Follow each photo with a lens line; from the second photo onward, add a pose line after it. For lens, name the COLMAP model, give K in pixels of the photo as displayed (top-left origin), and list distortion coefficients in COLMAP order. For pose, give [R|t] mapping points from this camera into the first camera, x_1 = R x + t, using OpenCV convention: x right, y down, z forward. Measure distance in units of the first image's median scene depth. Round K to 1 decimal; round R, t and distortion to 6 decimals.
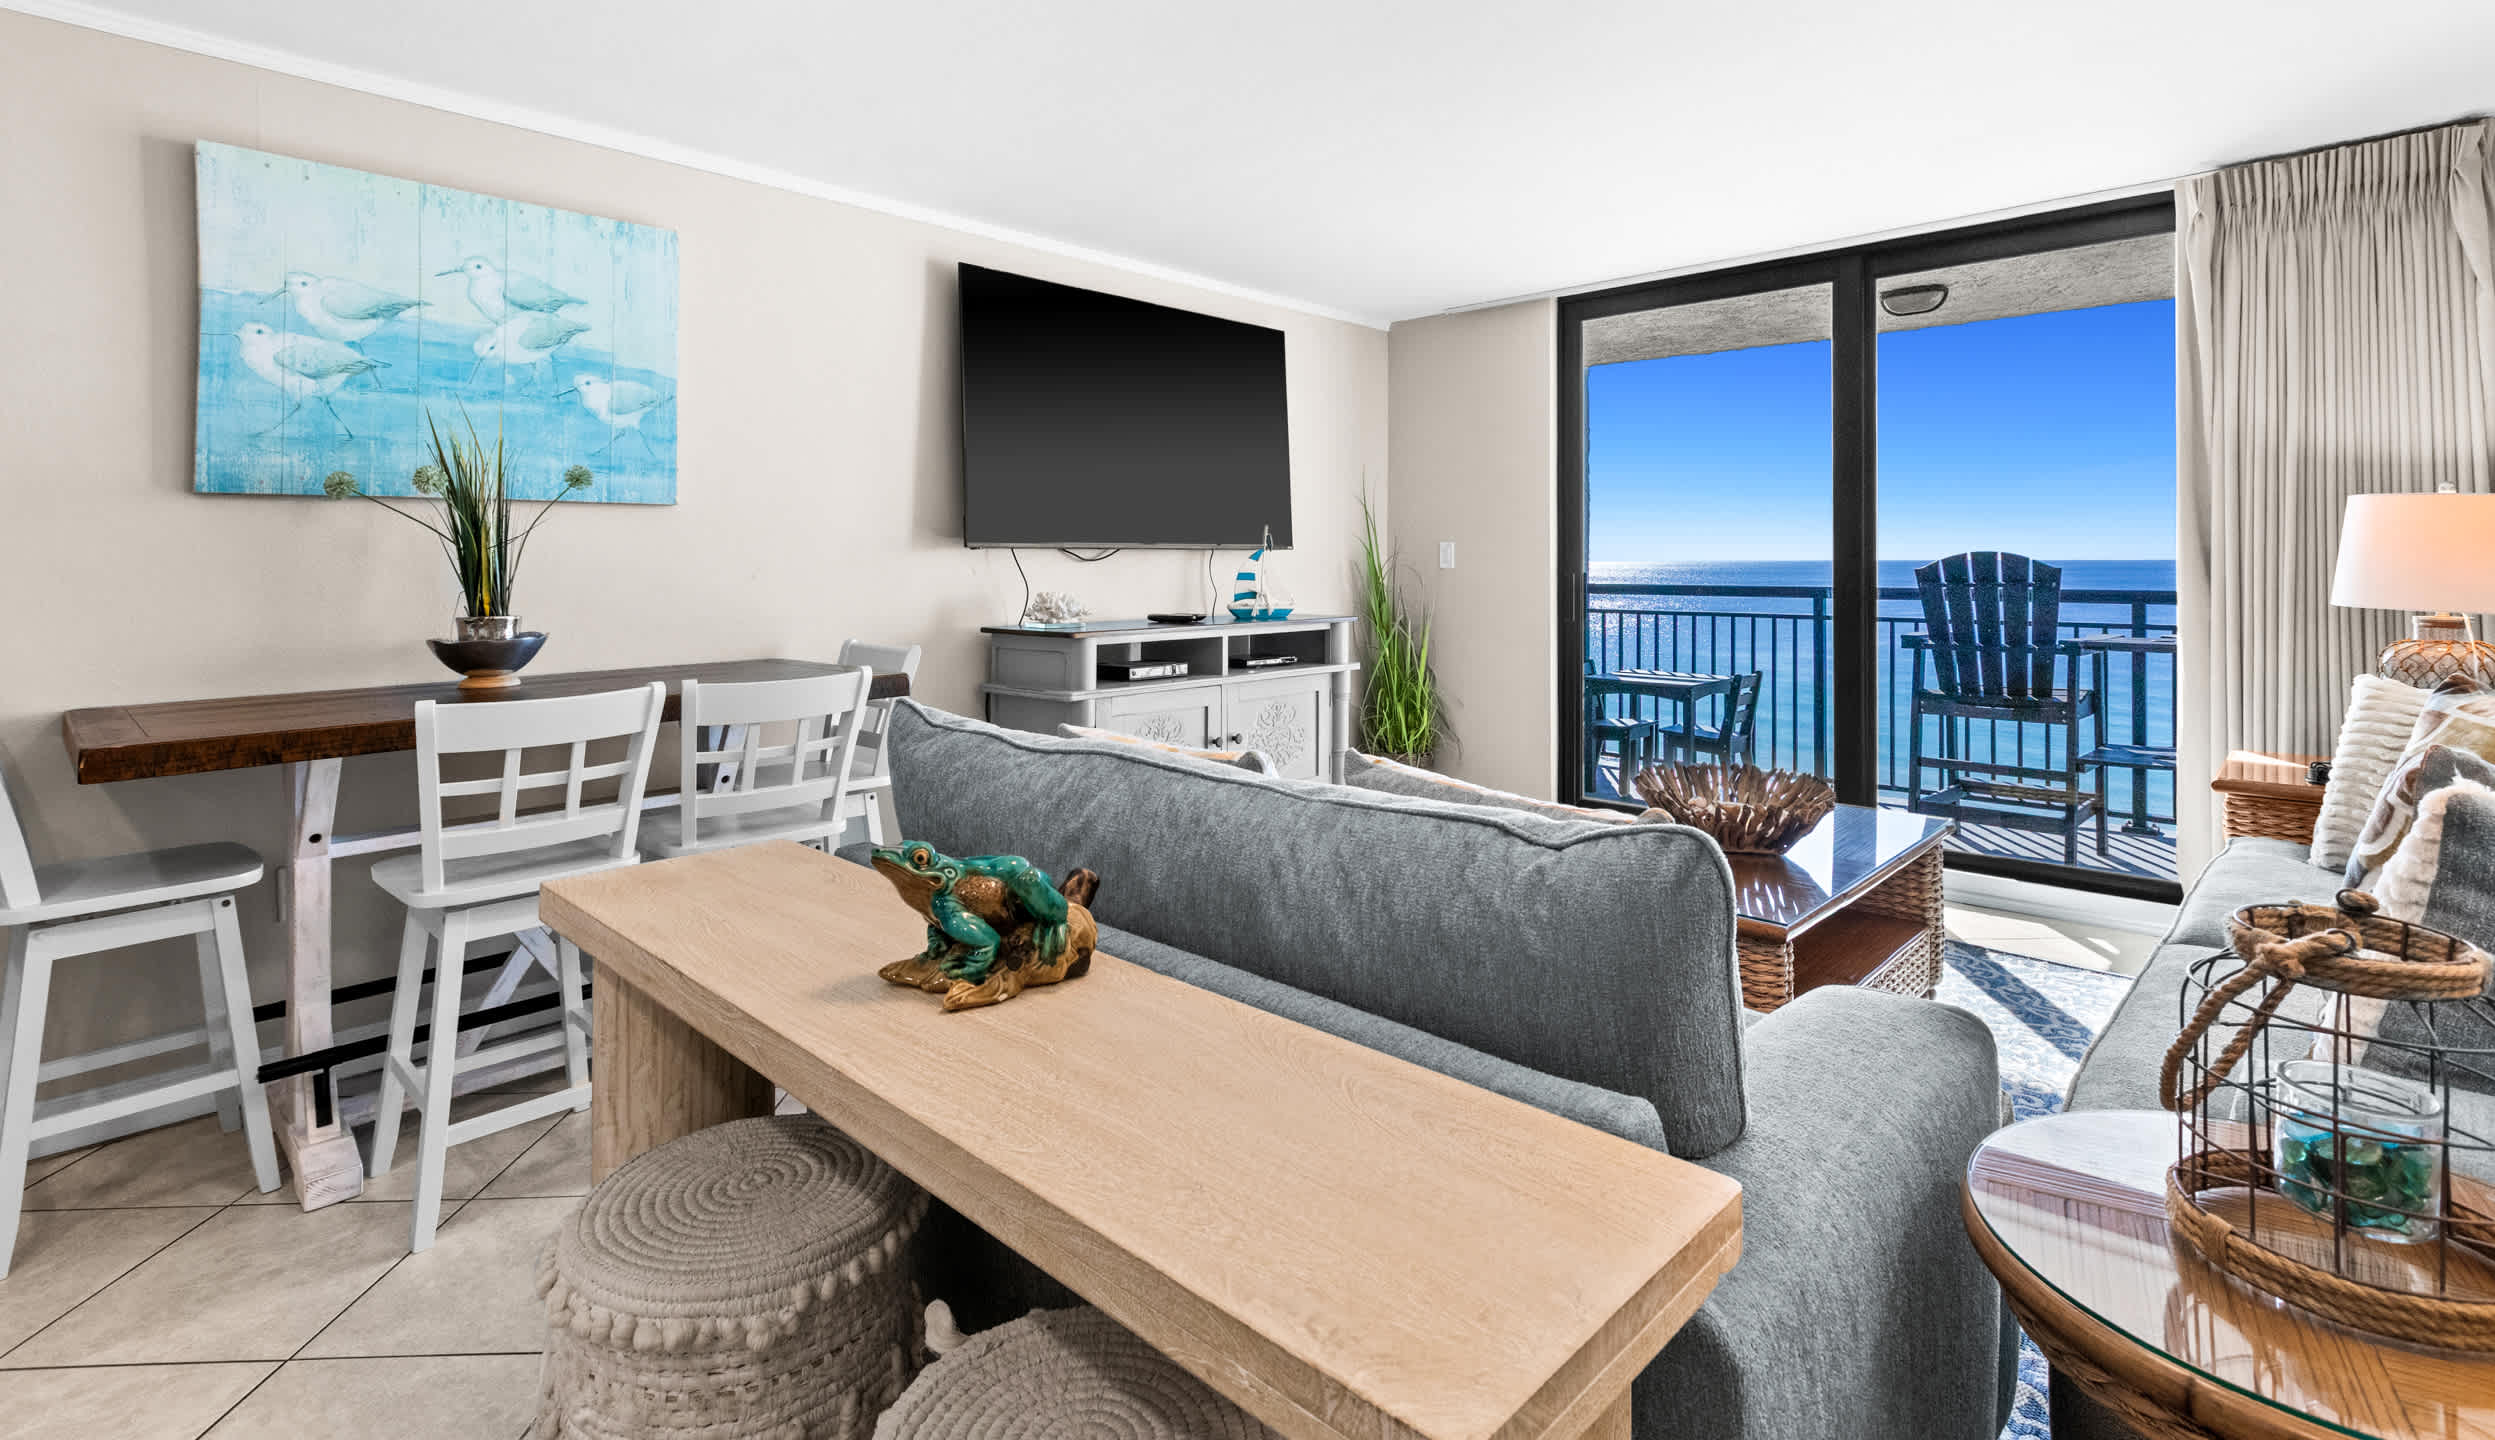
lens RADIAL K [[1182.1, 0, 1234.8], [0, 1182.1, 541.6], [0, 0, 1]] dist [0.000229, 0.000189]
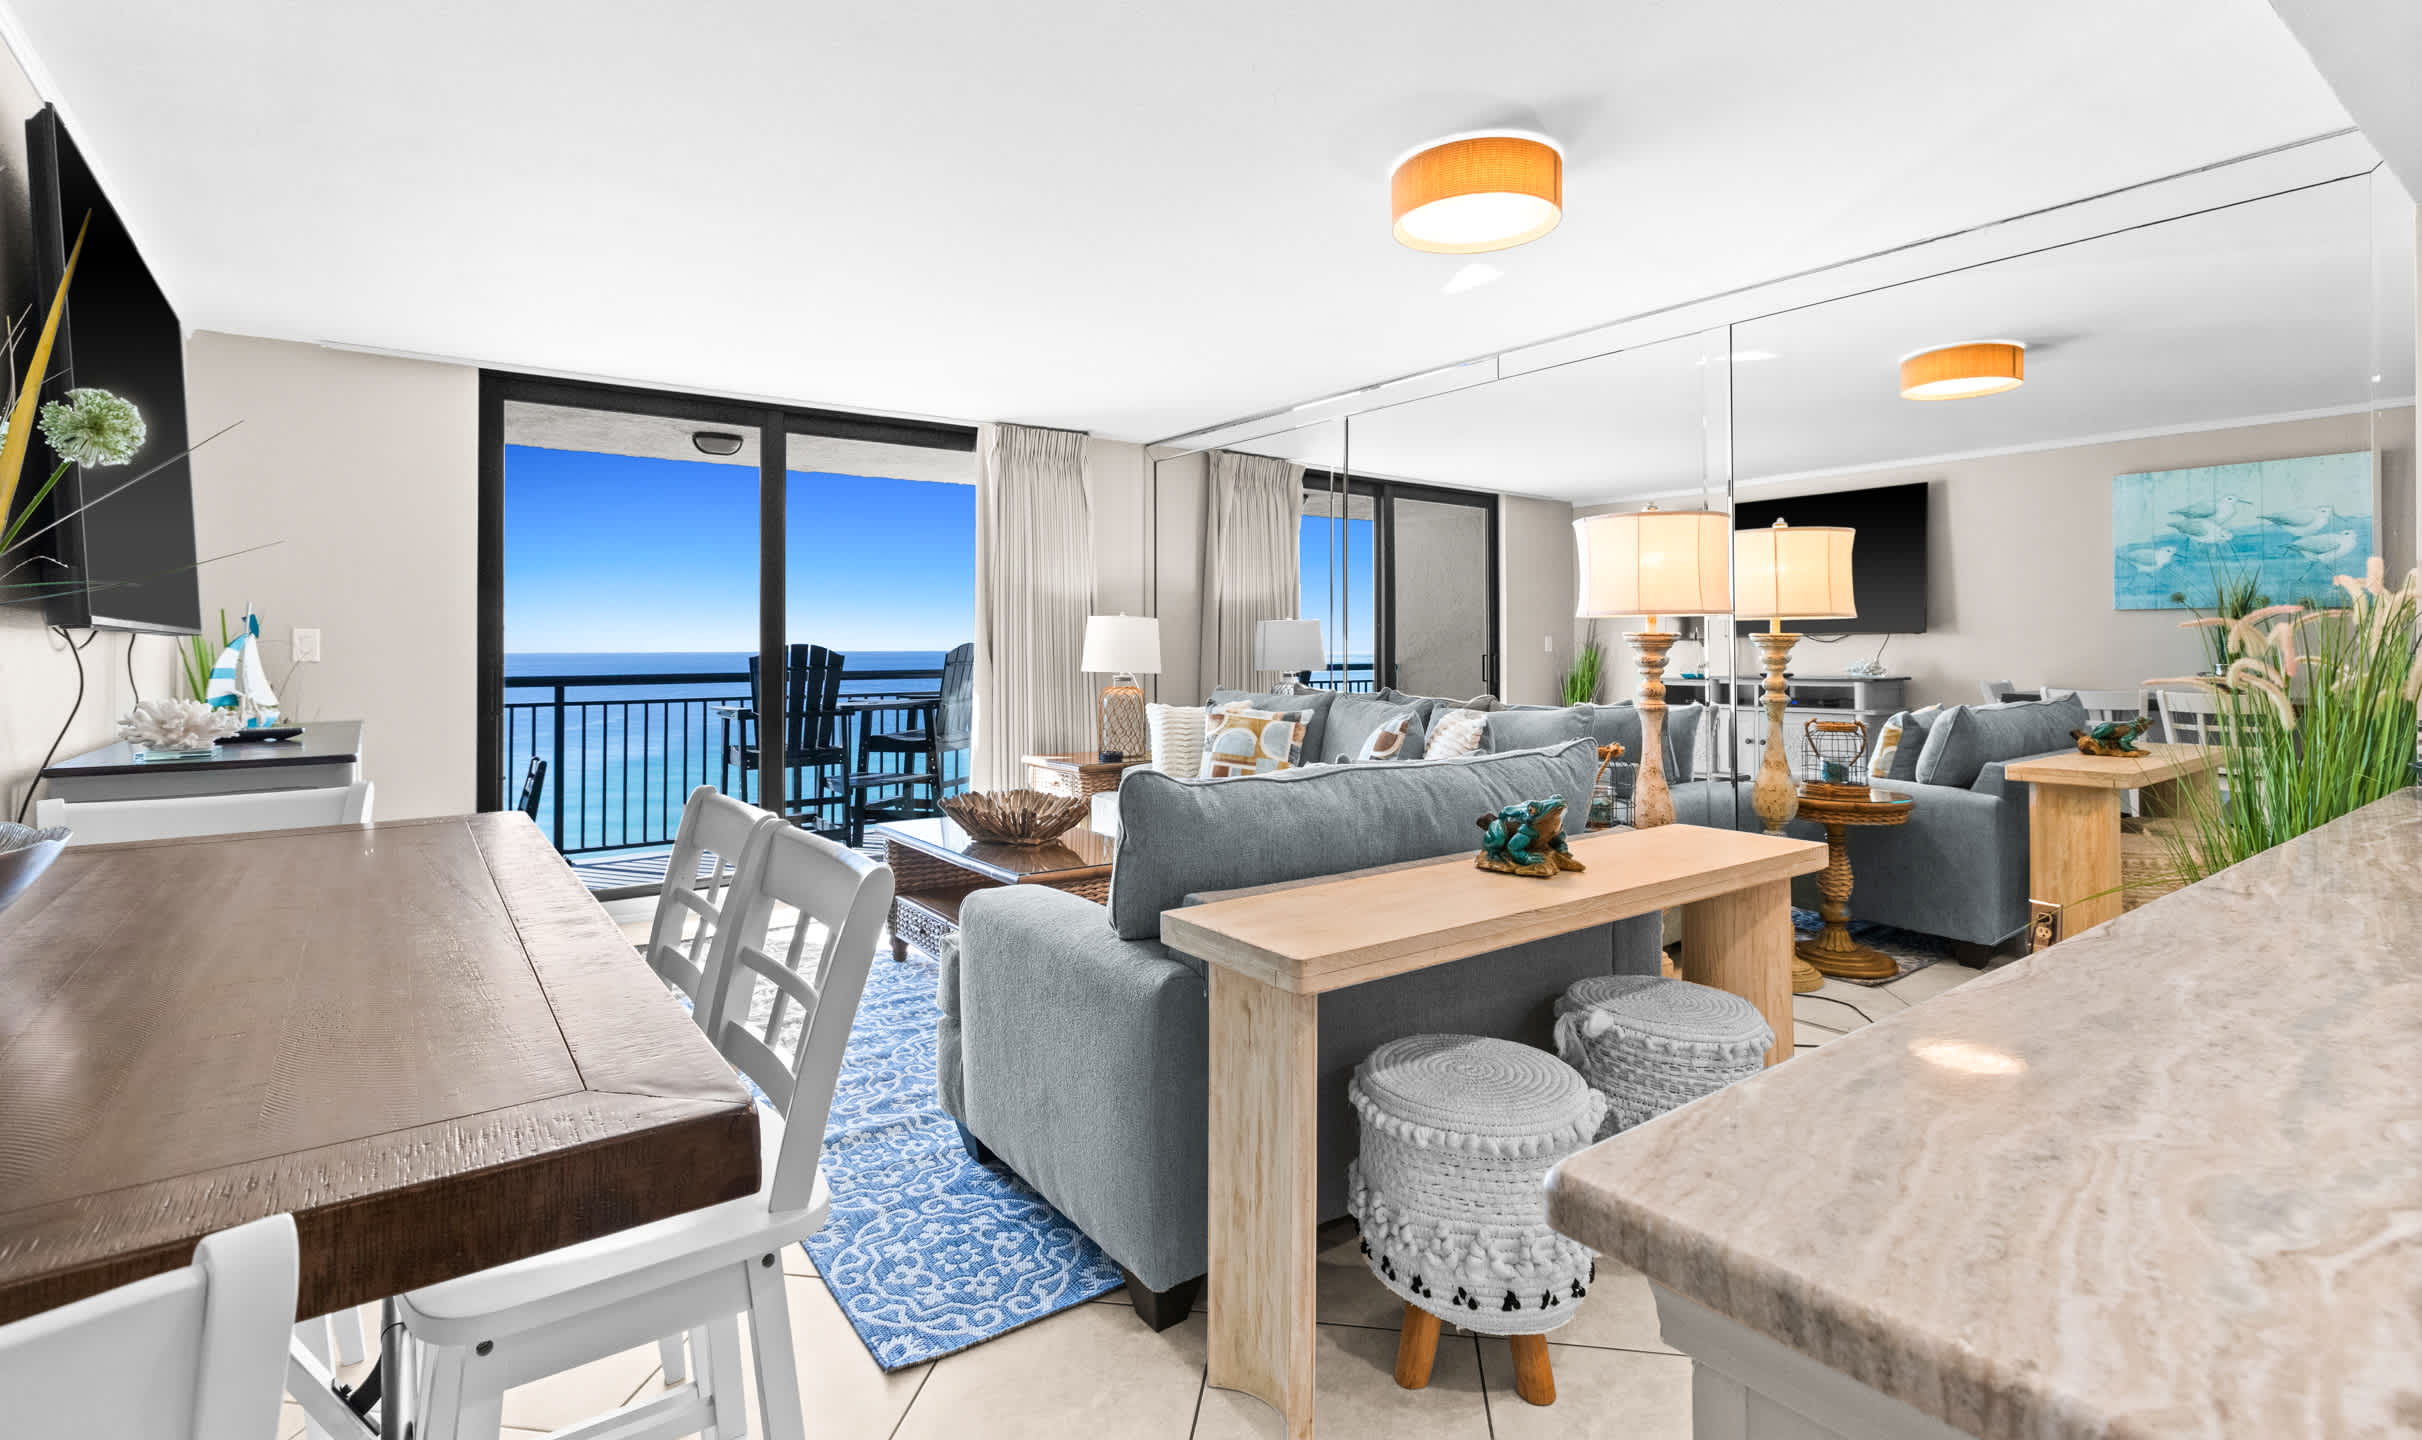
lens RADIAL K [[1120.0, 0, 1210.5], [0, 1120.0, 621.2], [0, 0, 1]] dist [0.014342, 0.000240]
pose [[0.159690, 0.025172, 0.986846, -0.732045], [-0.010242, 0.999663, -0.023842, 0.011251], [-0.987114, -0.006300, 0.159894, 0.447145]]
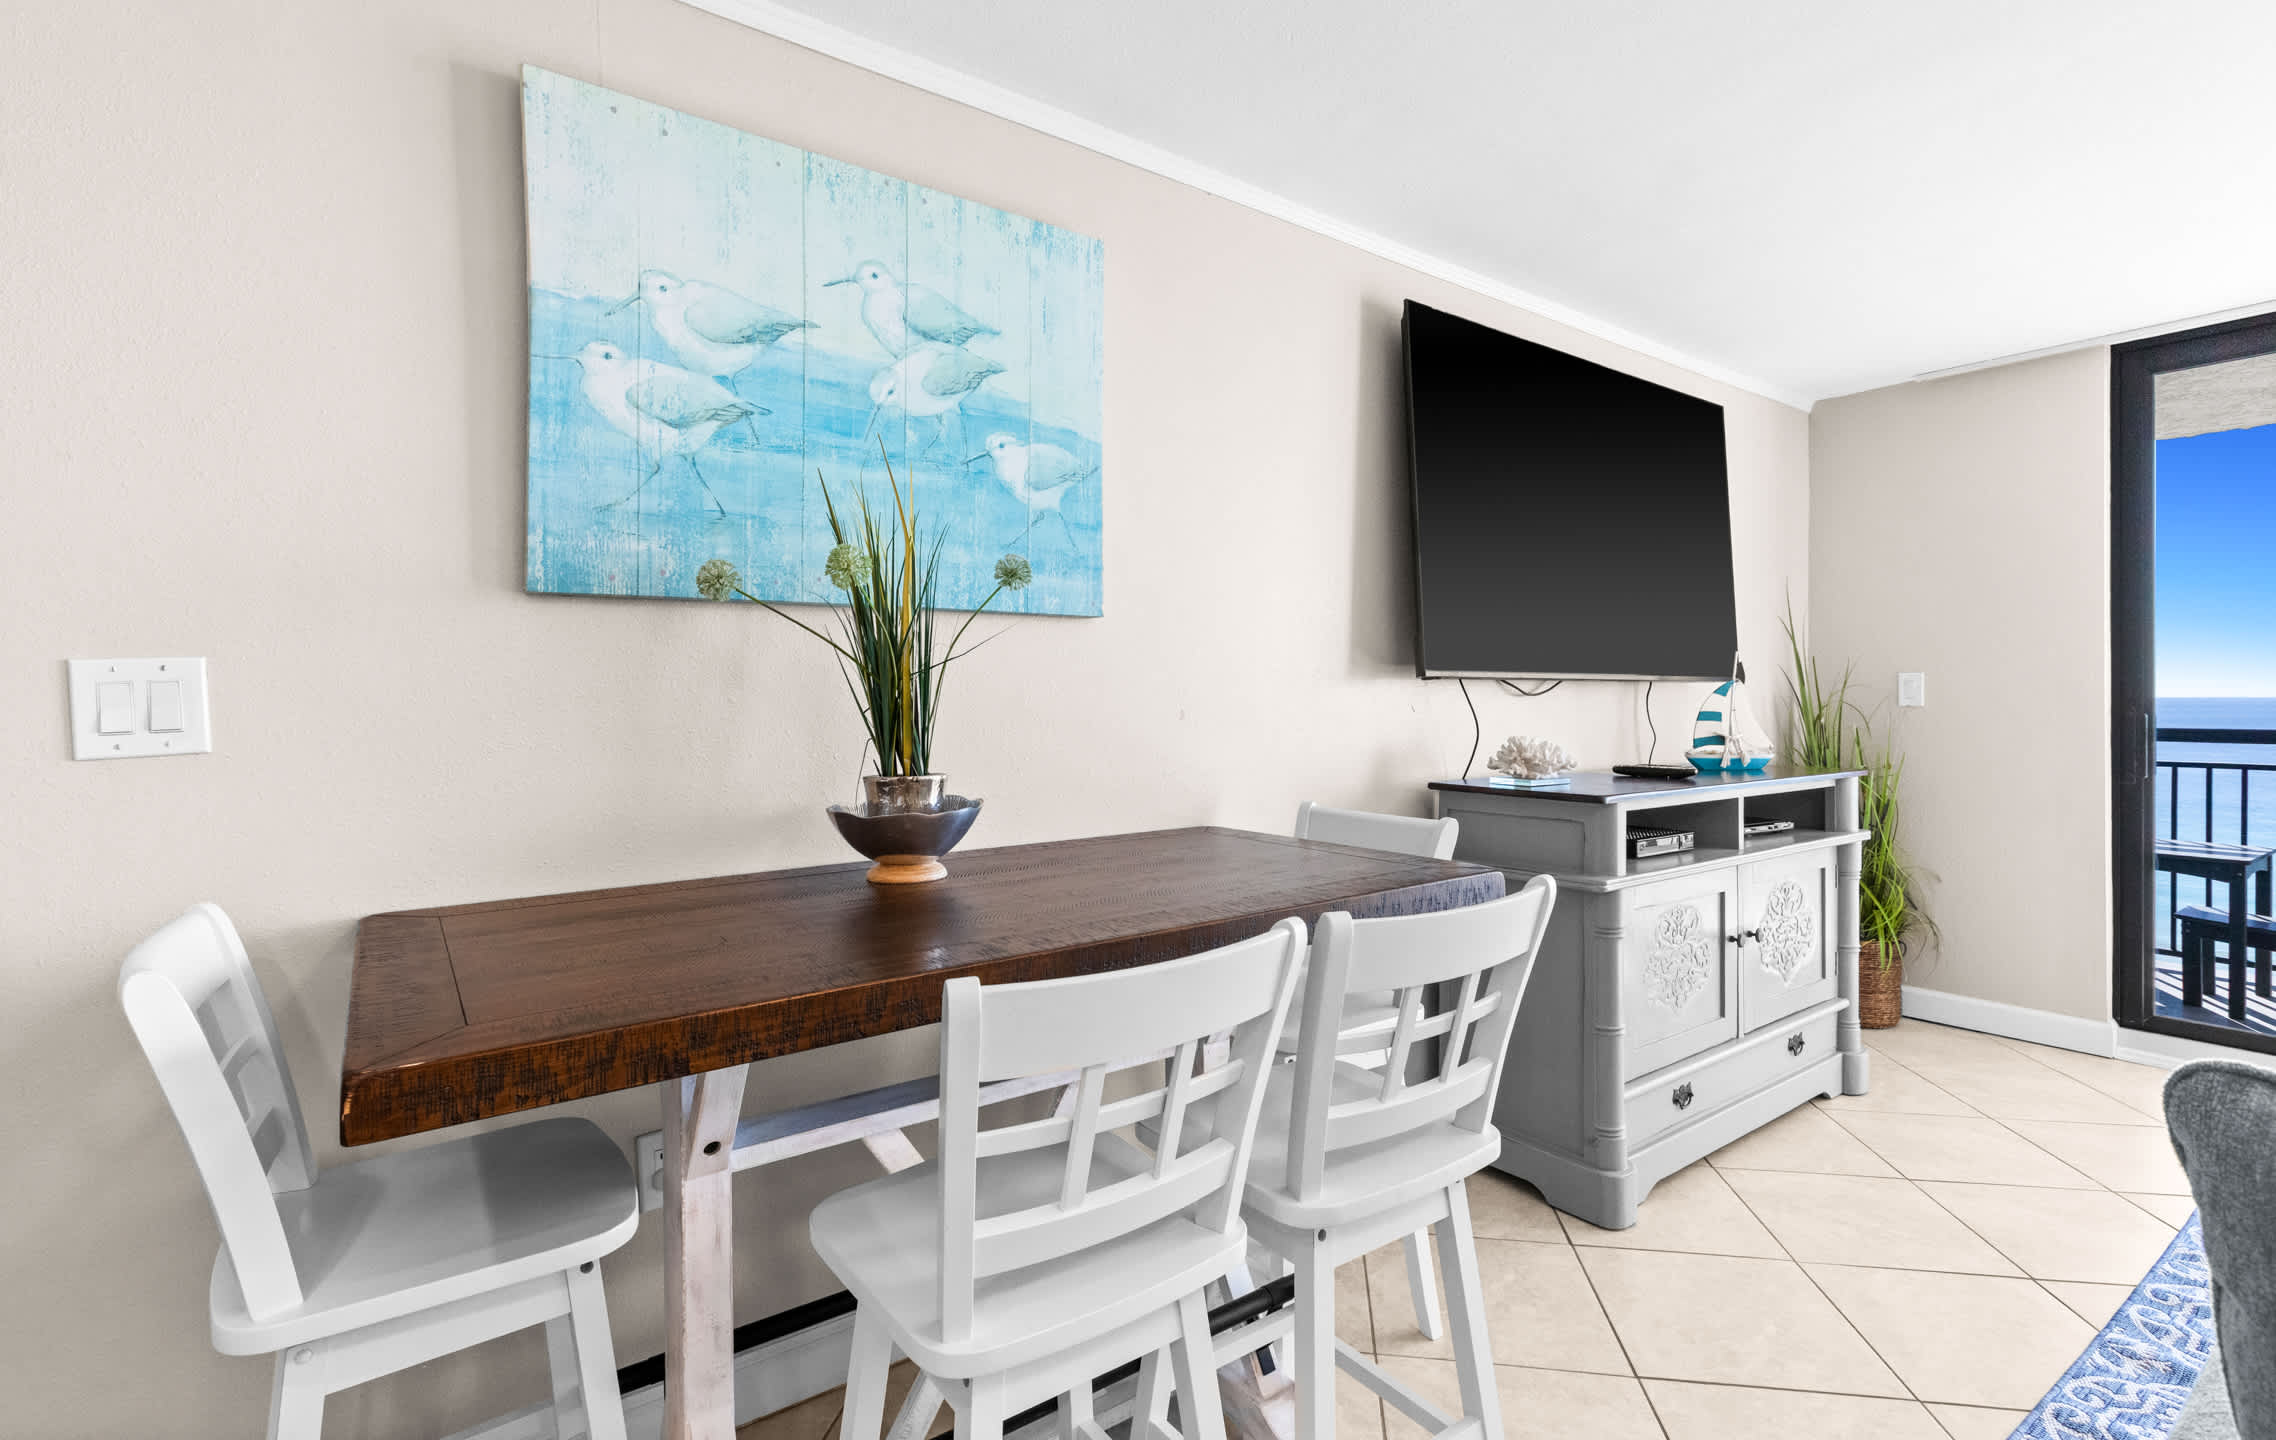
lens RADIAL K [[1049.5, 0, 1139.6], [0, 1049.5, 695.7], [0, 0, 1]] dist [0.002959, -0.000354]
pose [[0.983821, 0.000281, -0.179155, -0.317558], [0.002219, 0.999903, 0.013749, 0.008004], [0.179141, -0.013924, 0.983725, 0.349705]]
